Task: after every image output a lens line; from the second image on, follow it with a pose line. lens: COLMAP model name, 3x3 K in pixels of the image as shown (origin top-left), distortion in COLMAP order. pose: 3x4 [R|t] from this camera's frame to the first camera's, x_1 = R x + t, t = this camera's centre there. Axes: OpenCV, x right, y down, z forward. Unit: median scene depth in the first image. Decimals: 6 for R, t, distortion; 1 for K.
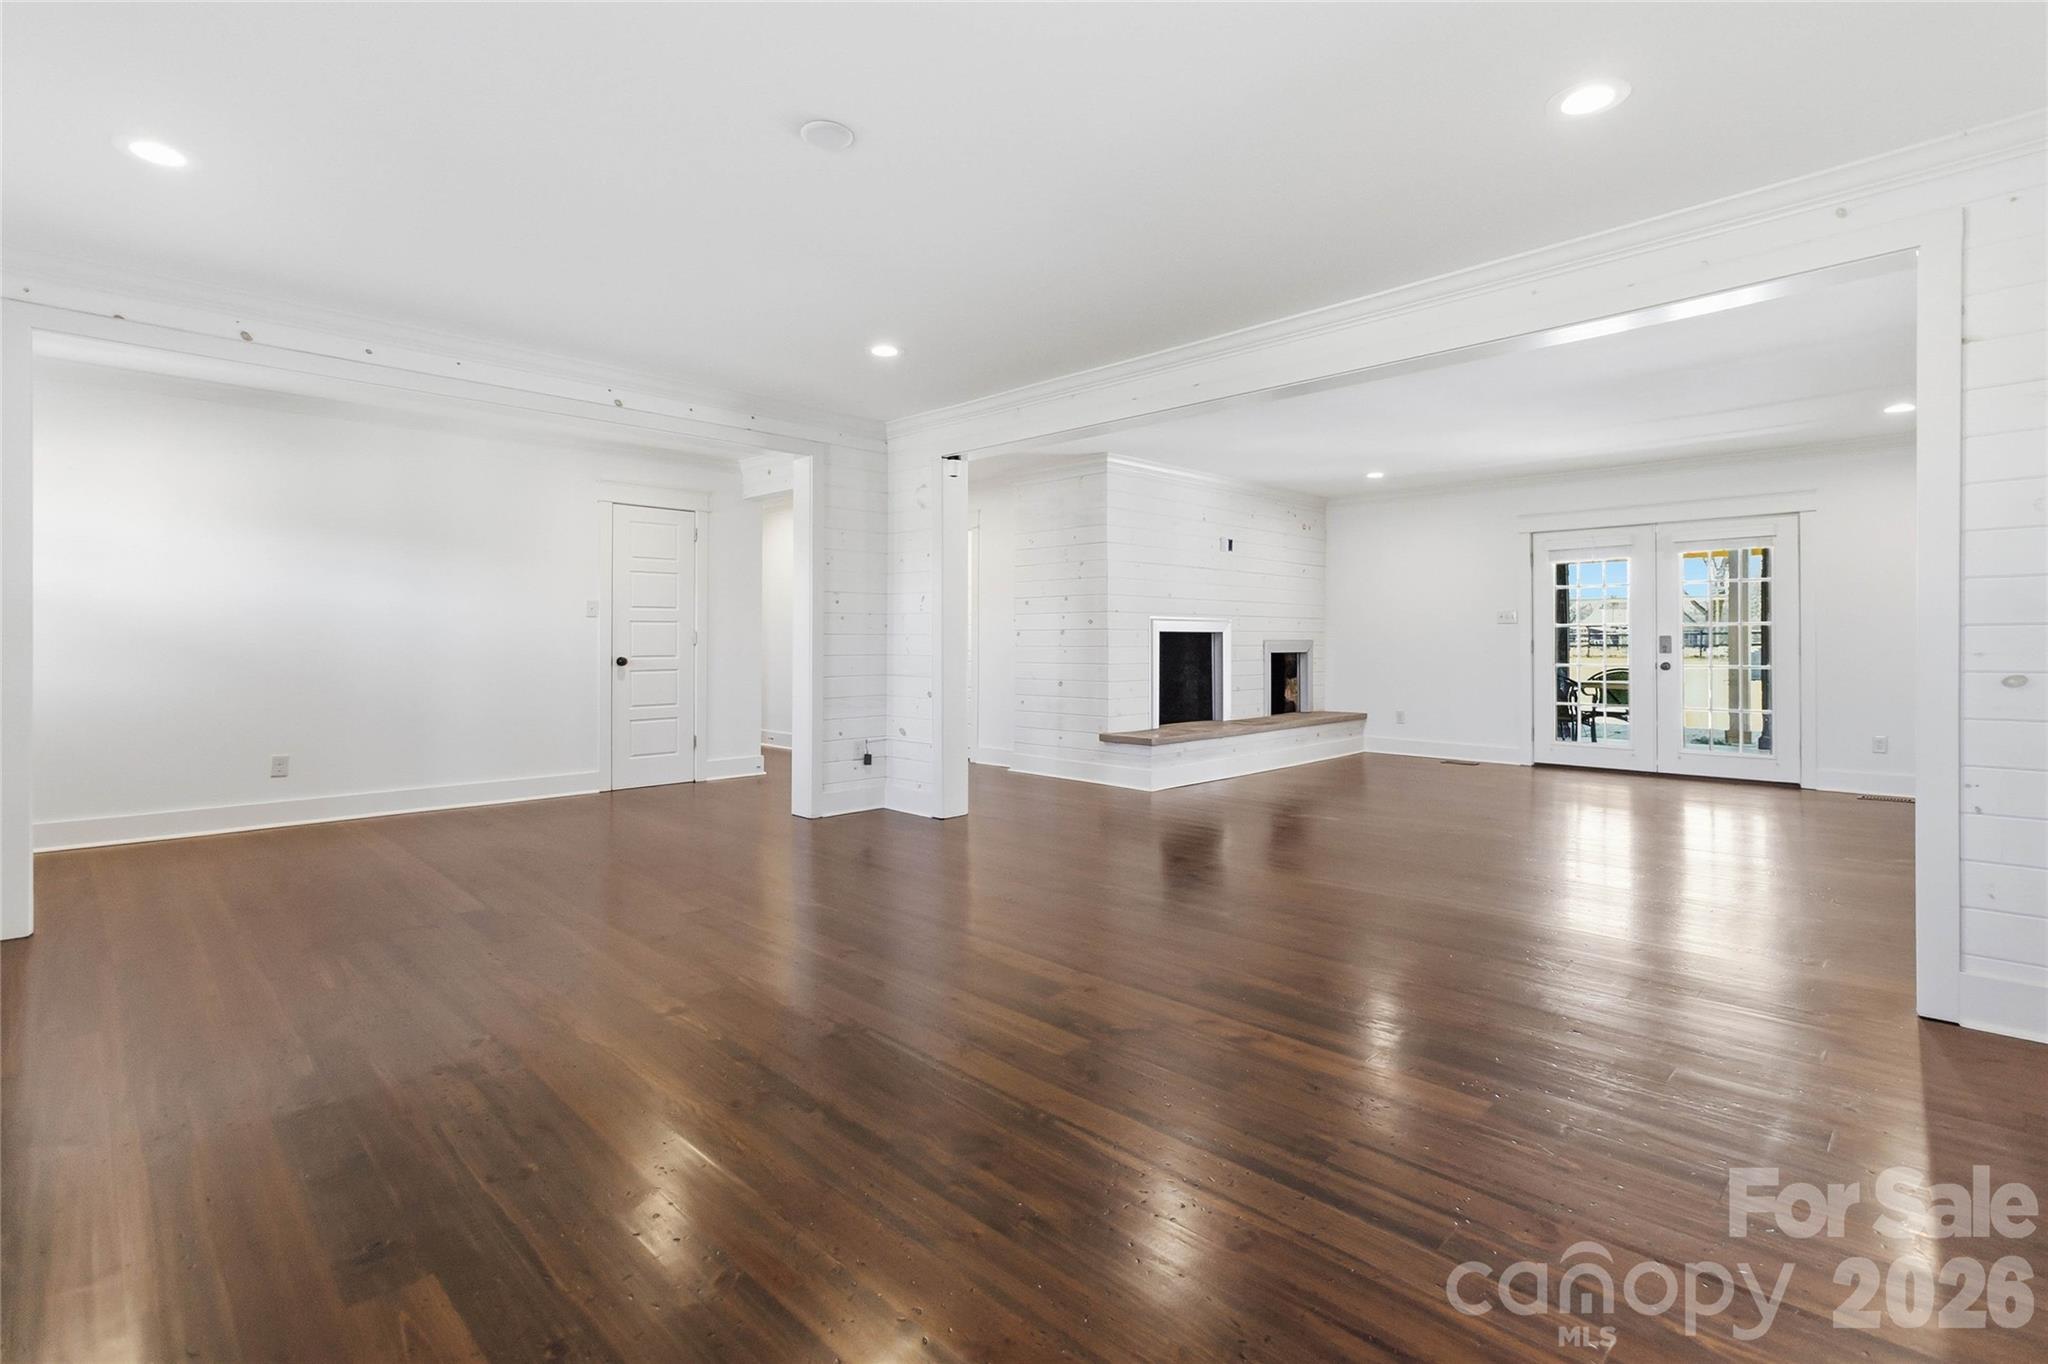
lens RADIAL K [[956.1, 0, 1018.7], [0, 956.1, 650.5], [0, 0, 1]] dist [0.000038, -0.000453]
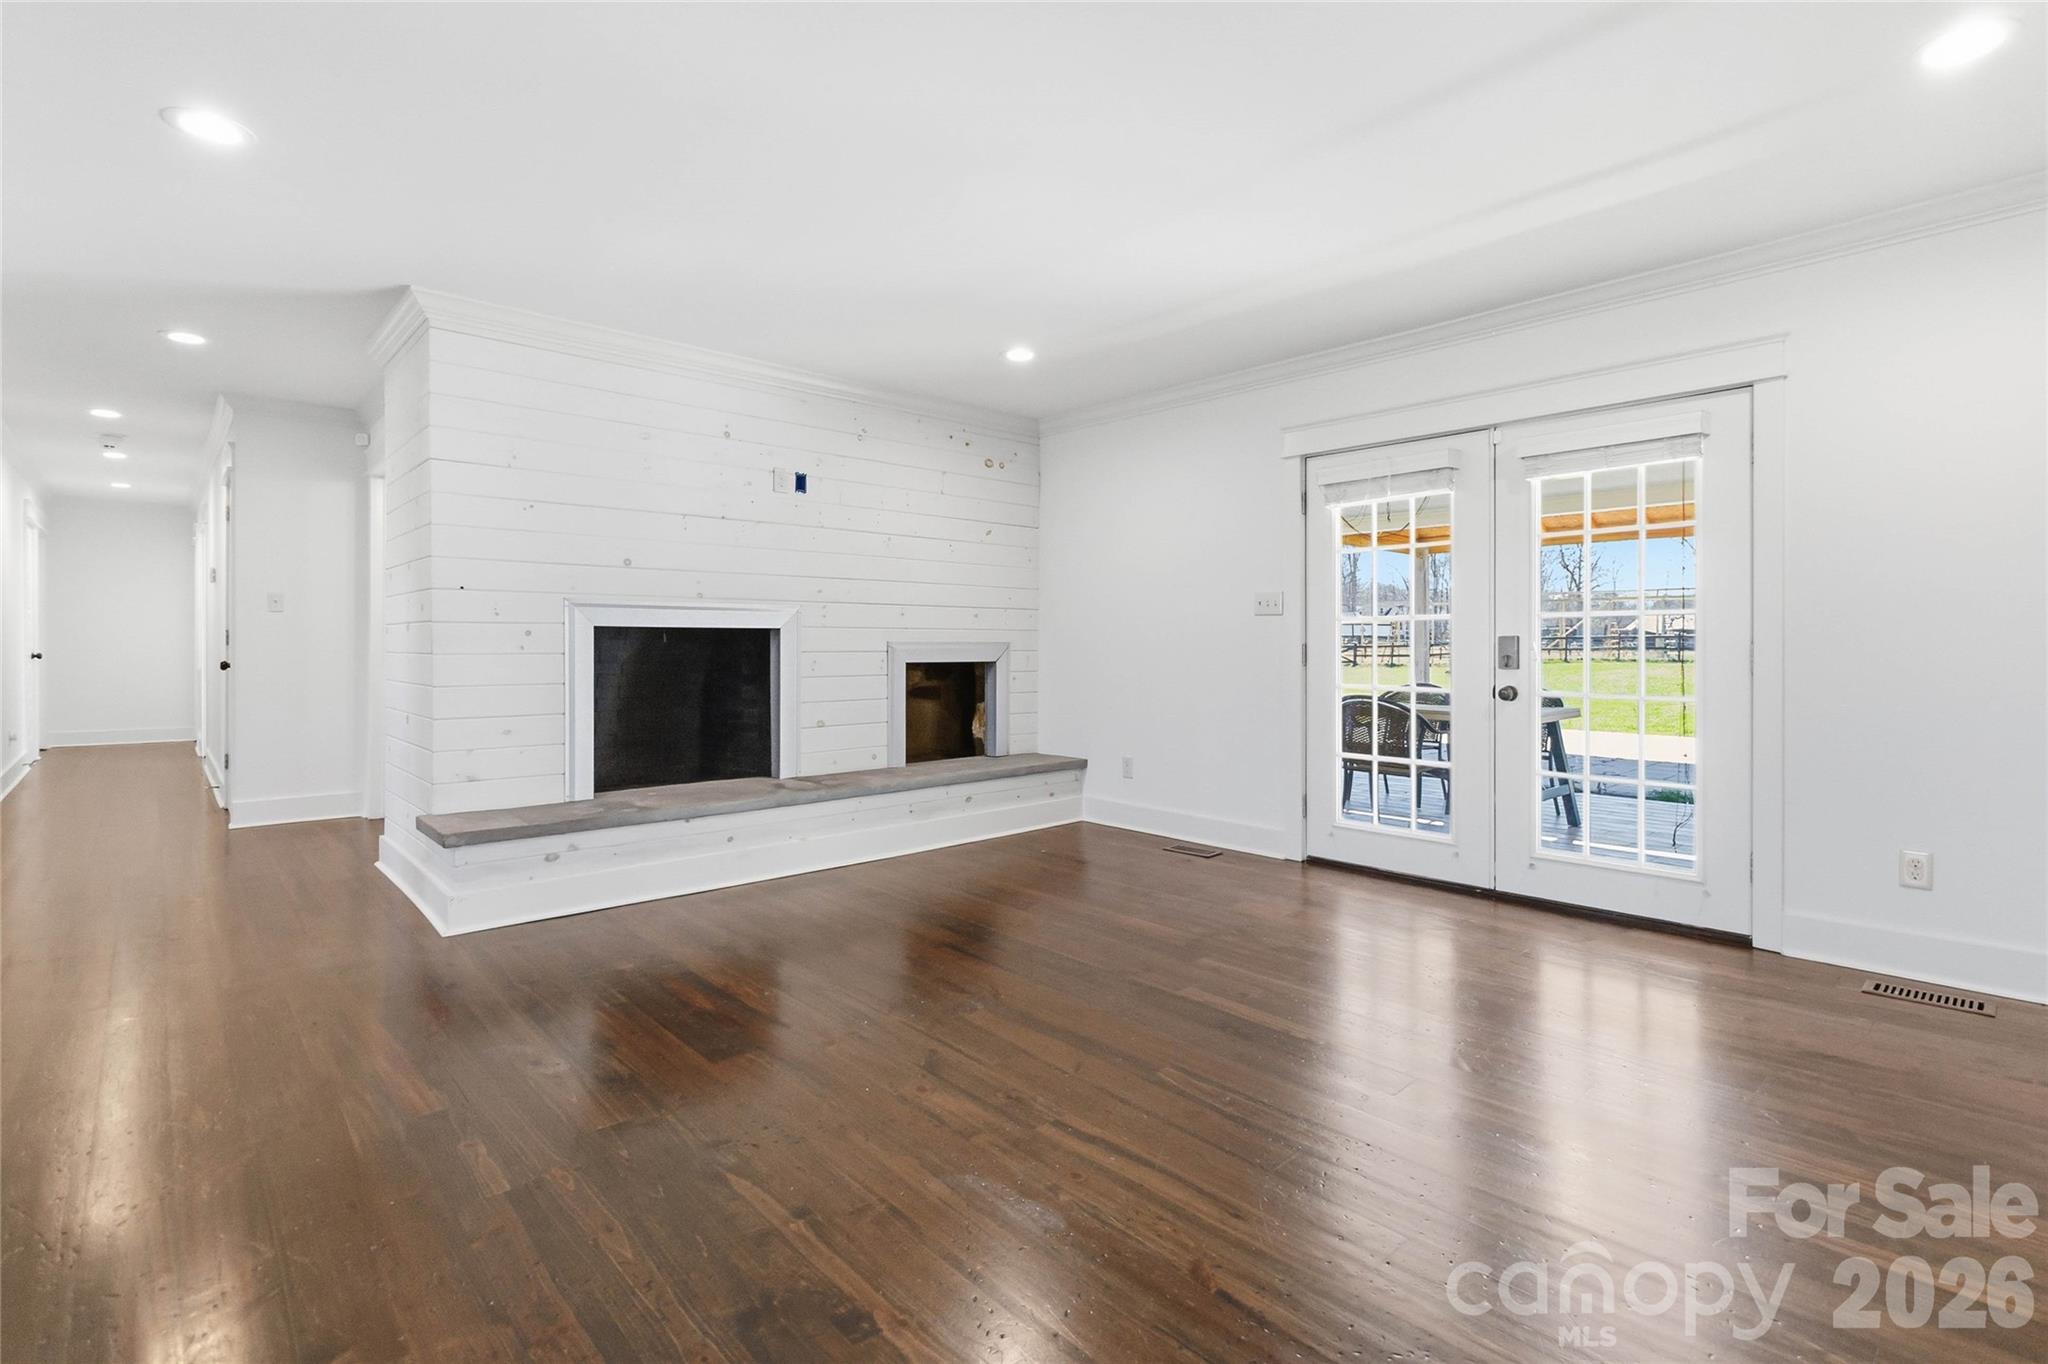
lens RADIAL K [[954.7, 0, 1030.7], [0, 954.7, 655.4], [0, 0, 1]] dist [-0.000663, -0.000166]
pose [[0.999408, 0.004037, -0.034155, 0.391562], [-0.003990, 0.999991, 0.001445, -0.003978], [0.034160, -0.001308, 0.999416, 0.420345]]
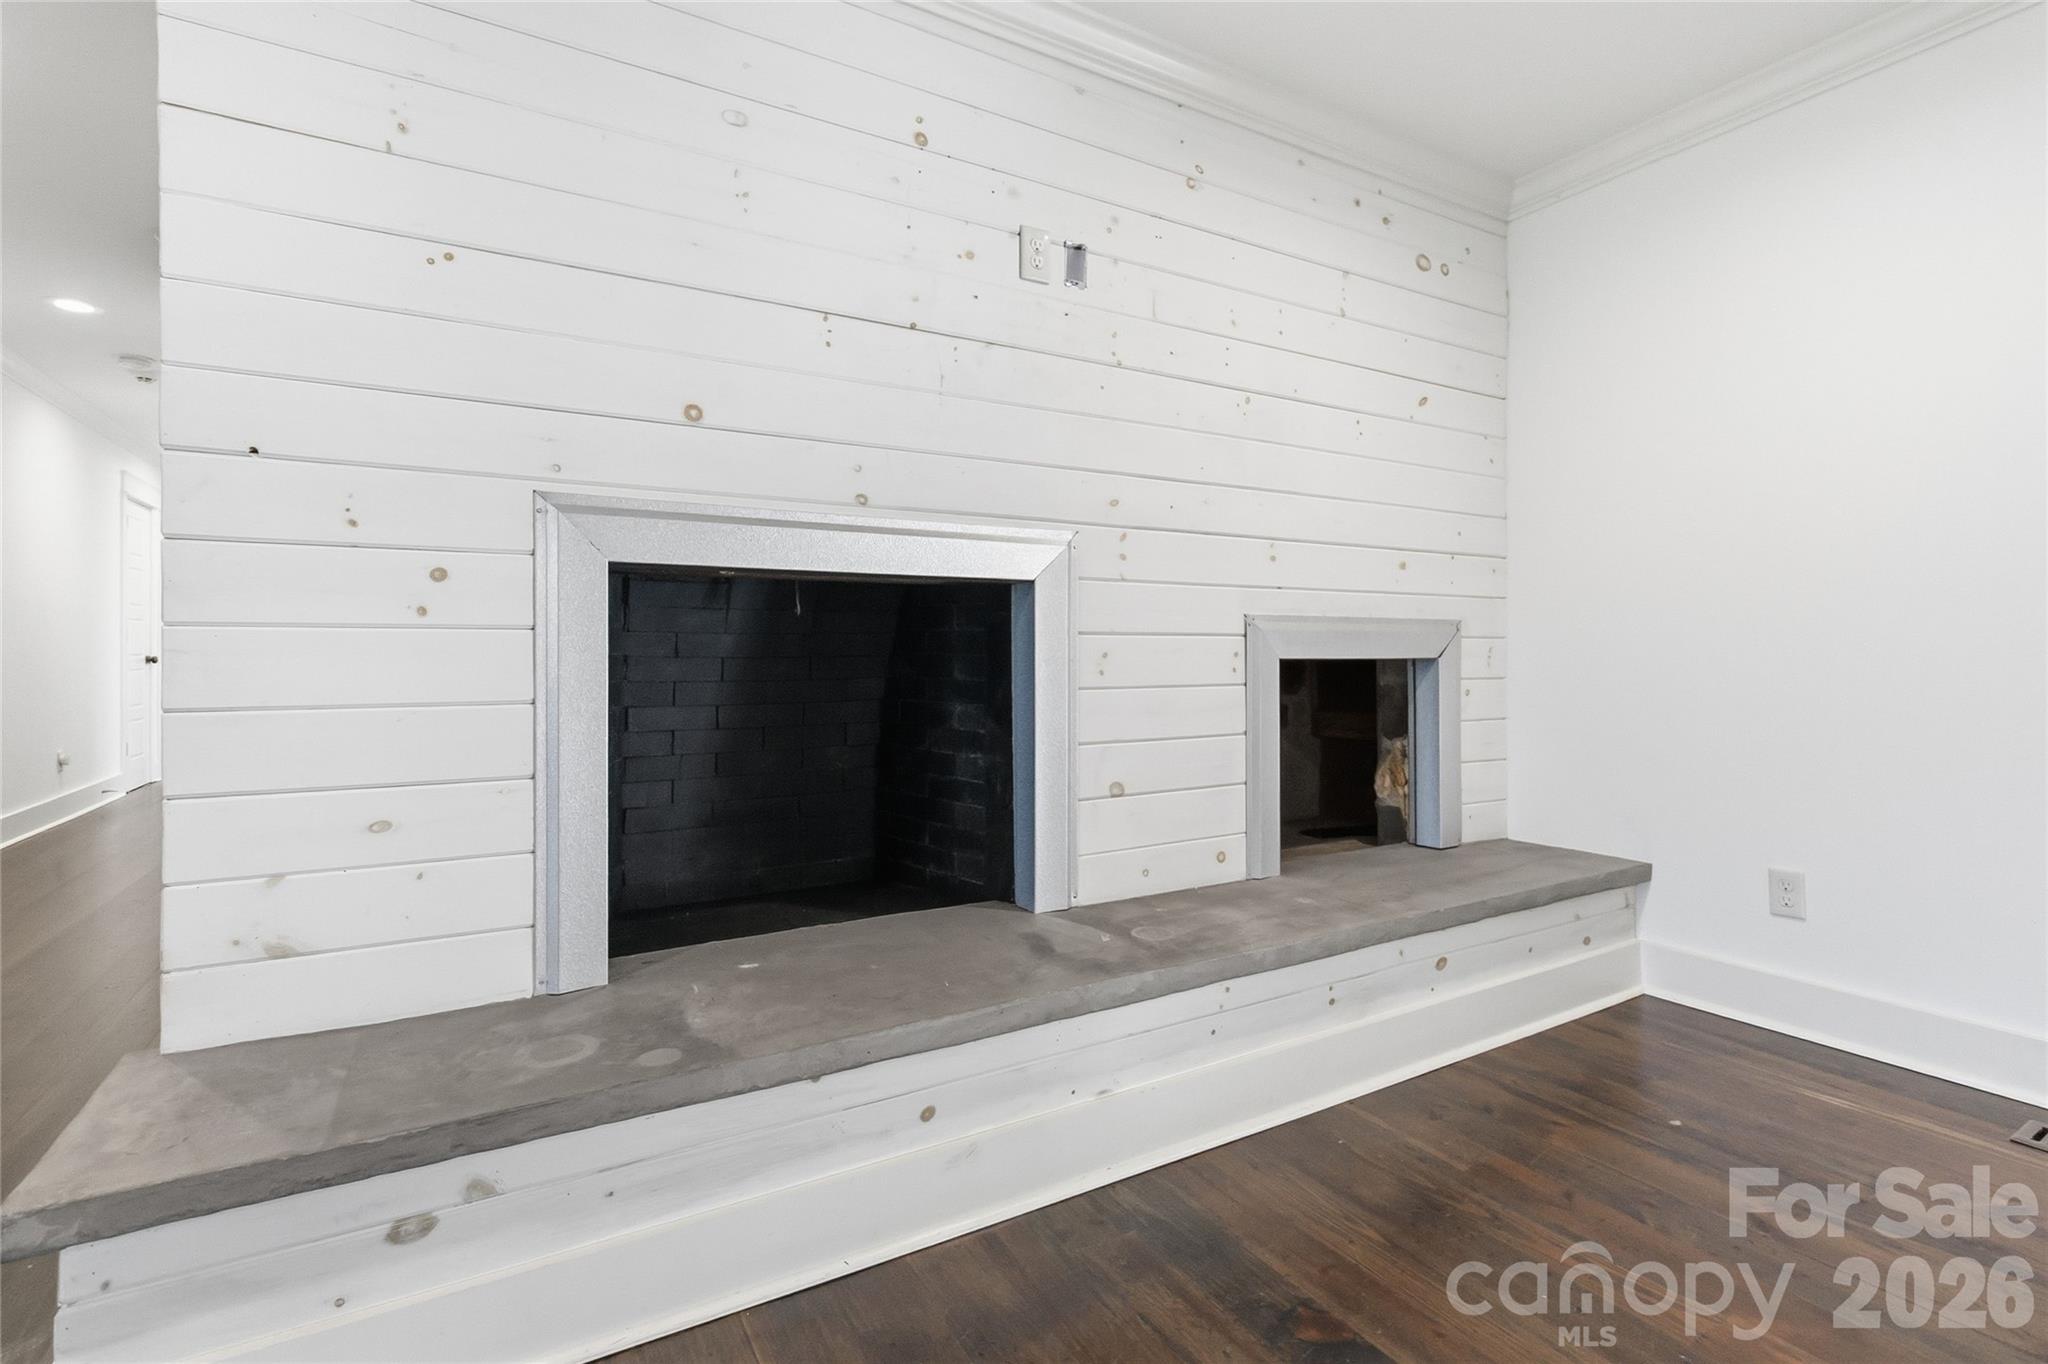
lens RADIAL K [[956.1, 0, 1018.7], [0, 956.1, 650.5], [0, 0, 1]] dist [0.000038, -0.000453]
pose [[0.968715, -0.001781, -0.248170, 0.278166], [-0.001747, 0.999901, -0.013993, 0.004324], [0.248170, 0.013989, 0.968616, 0.746385]]
